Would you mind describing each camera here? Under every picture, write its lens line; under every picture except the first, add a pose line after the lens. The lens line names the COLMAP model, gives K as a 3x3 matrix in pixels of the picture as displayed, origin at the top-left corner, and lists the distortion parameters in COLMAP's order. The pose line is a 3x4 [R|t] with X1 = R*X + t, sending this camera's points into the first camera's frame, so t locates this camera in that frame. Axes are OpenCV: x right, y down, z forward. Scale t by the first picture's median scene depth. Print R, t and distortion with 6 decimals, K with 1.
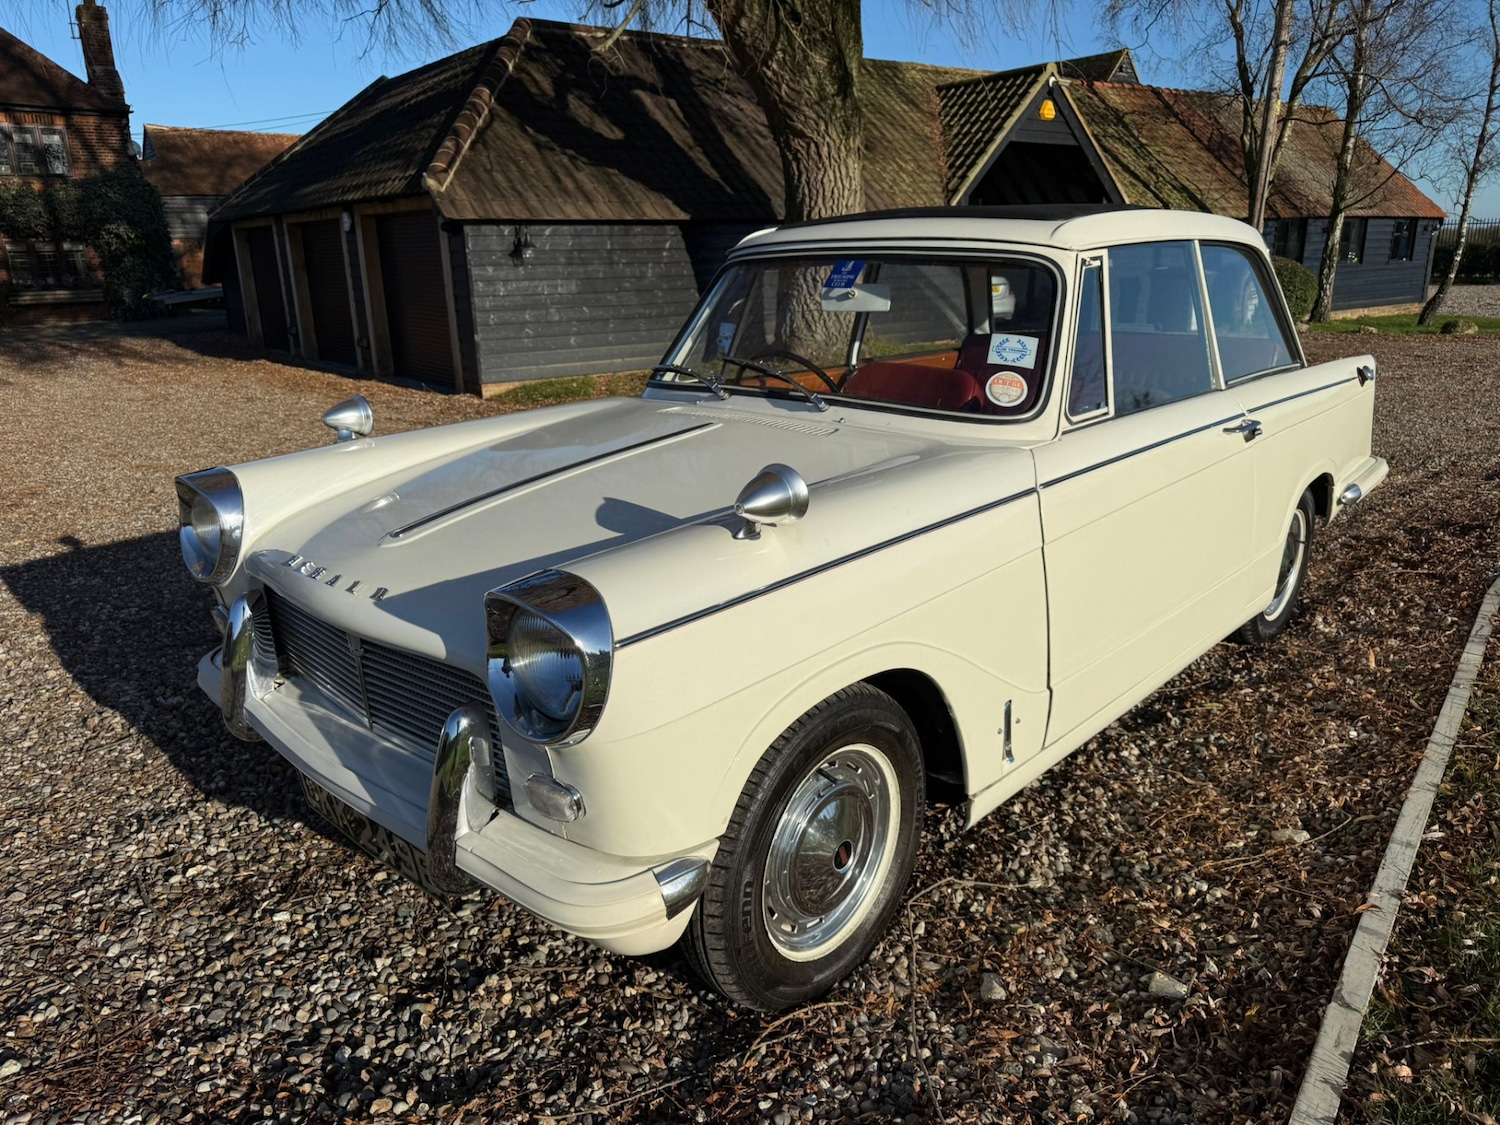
lens RADIAL K [[1050.3, 0, 750.7], [0, 1050.3, 557.1], [0, 0, 1]] dist [0.057742, -0.083703]
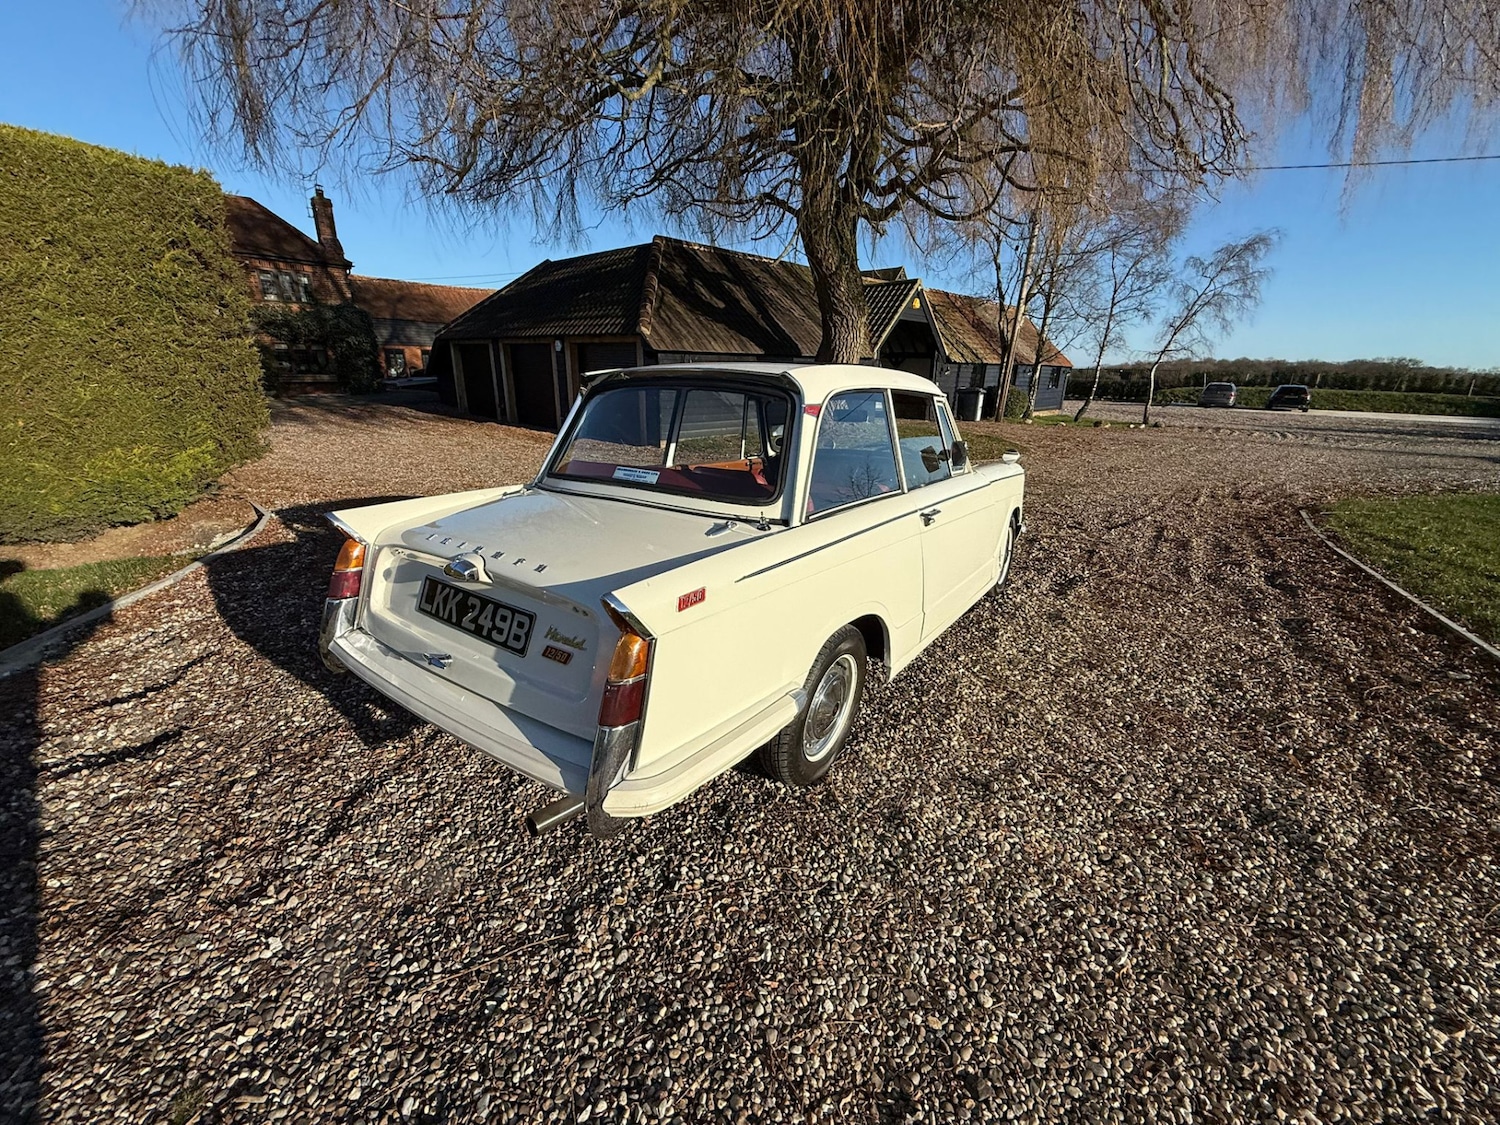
lens RADIAL K [[592.8, 0, 737.9], [0, 592.8, 565.2], [0, 0, 1]] dist [-0.000397, 0.000054]
pose [[0.988622, -0.005692, 0.150316, -0.290593], [-0.001076, 0.998991, 0.044908, 0.006079], [-0.150420, -0.044559, 0.987617, -0.047354]]
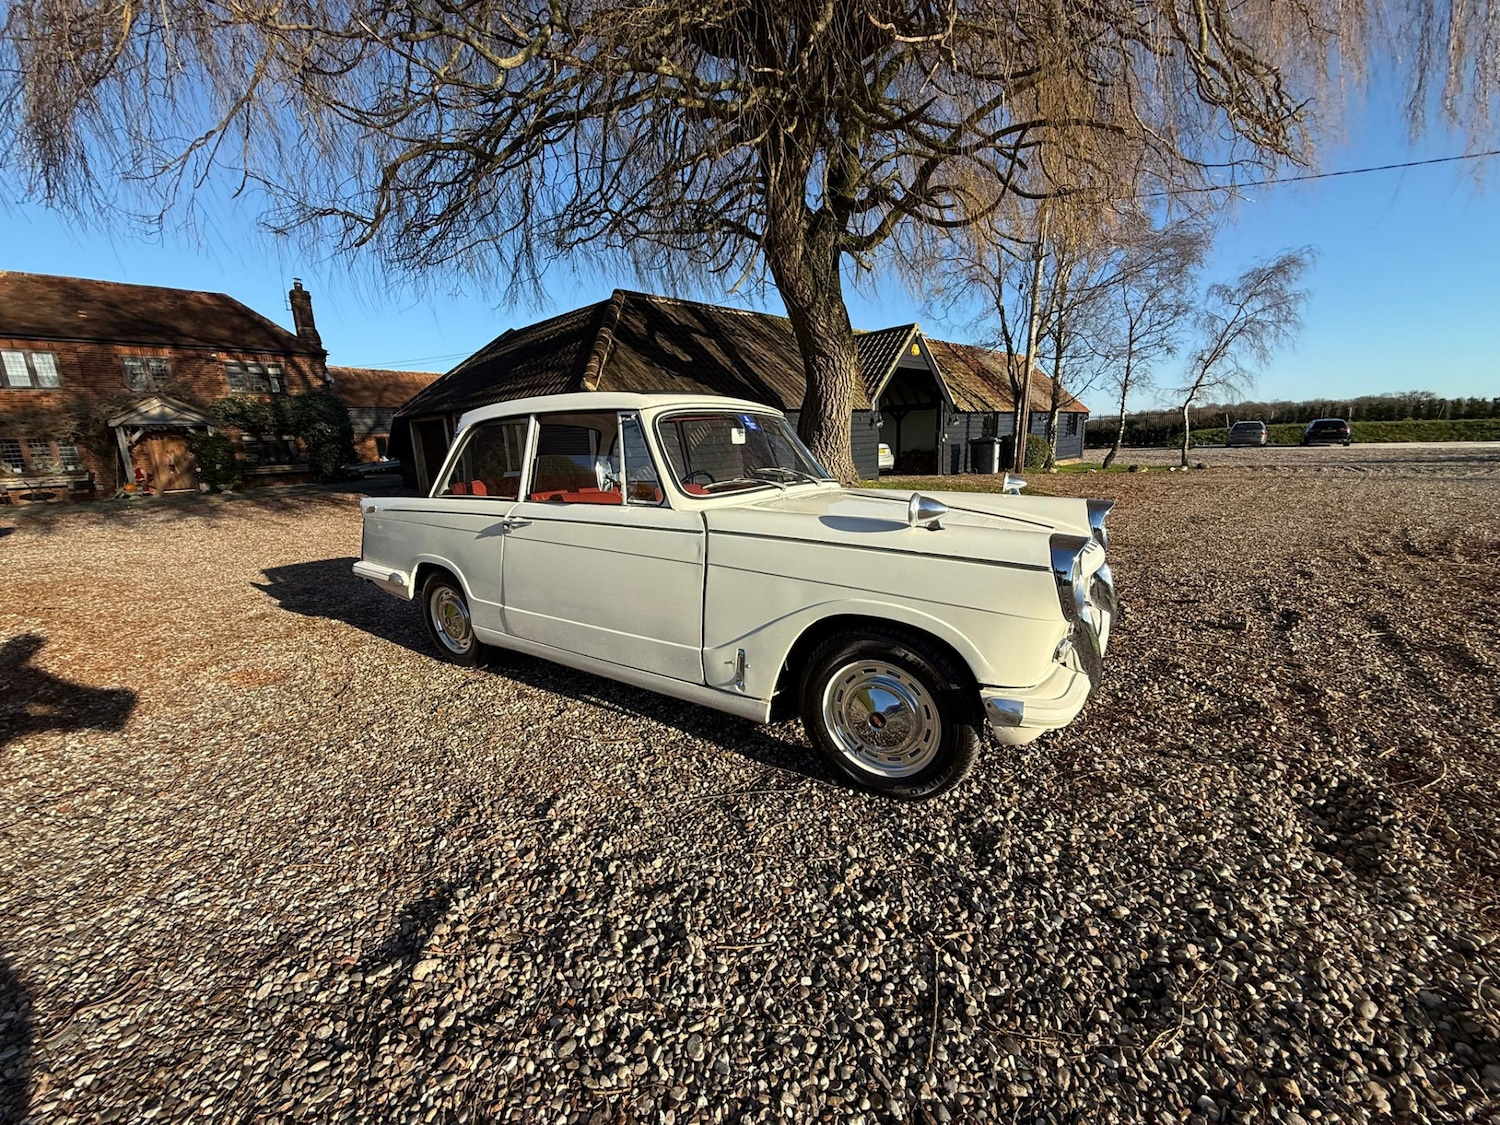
lens RADIAL K [[586.1, 0, 739.5], [0, 586.1, 563.8], [0, 0, 1]] dist [0.001370, 0.000128]
pose [[0.991592, -0.039792, 0.123136, -0.196185], [0.048795, 0.996283, -0.070982, -0.026580], [-0.119854, 0.076393, 0.989848, 0.158696]]
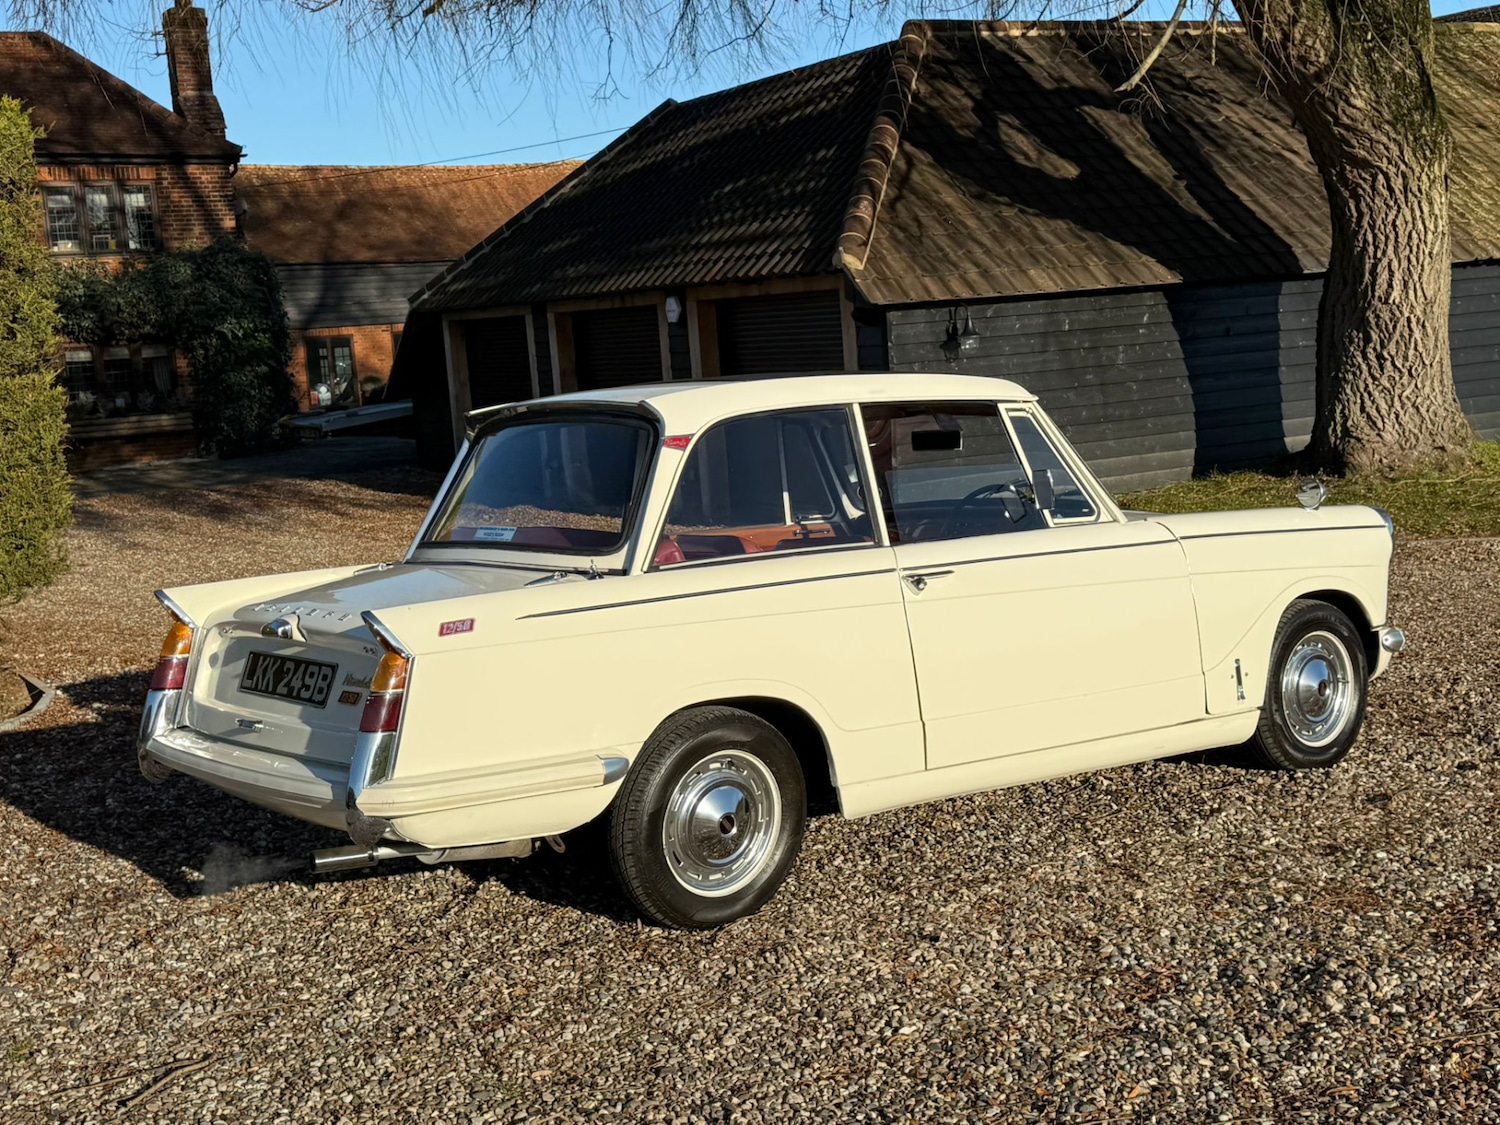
lens RADIAL K [[1956.5, 0, 752.5], [0, 1956.5, 559.1], [0, 0, 1]] dist [0.205493, -0.538324]
pose [[0.987557, -0.025438, -0.155189, -0.154483], [0.001340, 0.988156, -0.153445, 0.068359], [0.157254, 0.151327, 0.975895, -0.328551]]
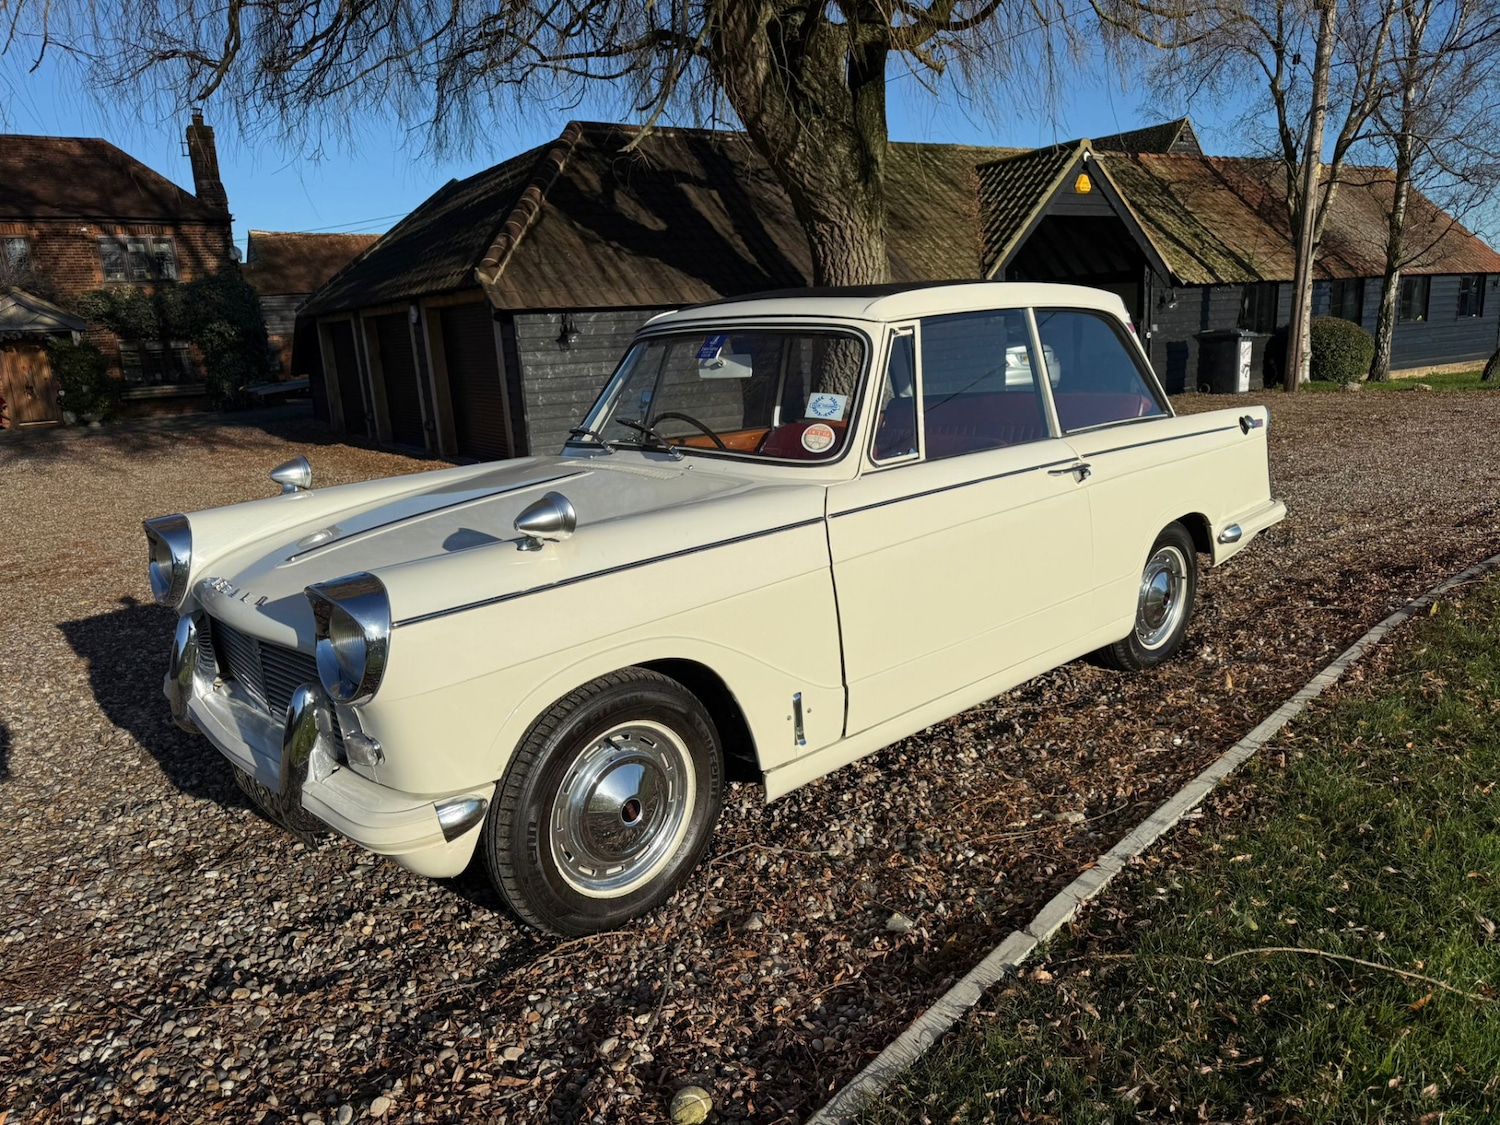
lens RADIAL K [[1045.3, 0, 753.3], [0, 1045.3, 580.0], [0, 0, 1]] dist [0.079123, -0.104628]
pose [[0.996819, -0.013543, -0.078544, 0.052991], [0.009649, 0.998715, -0.049748, 0.012098], [0.079117, 0.048832, 0.995669, -0.035703]]
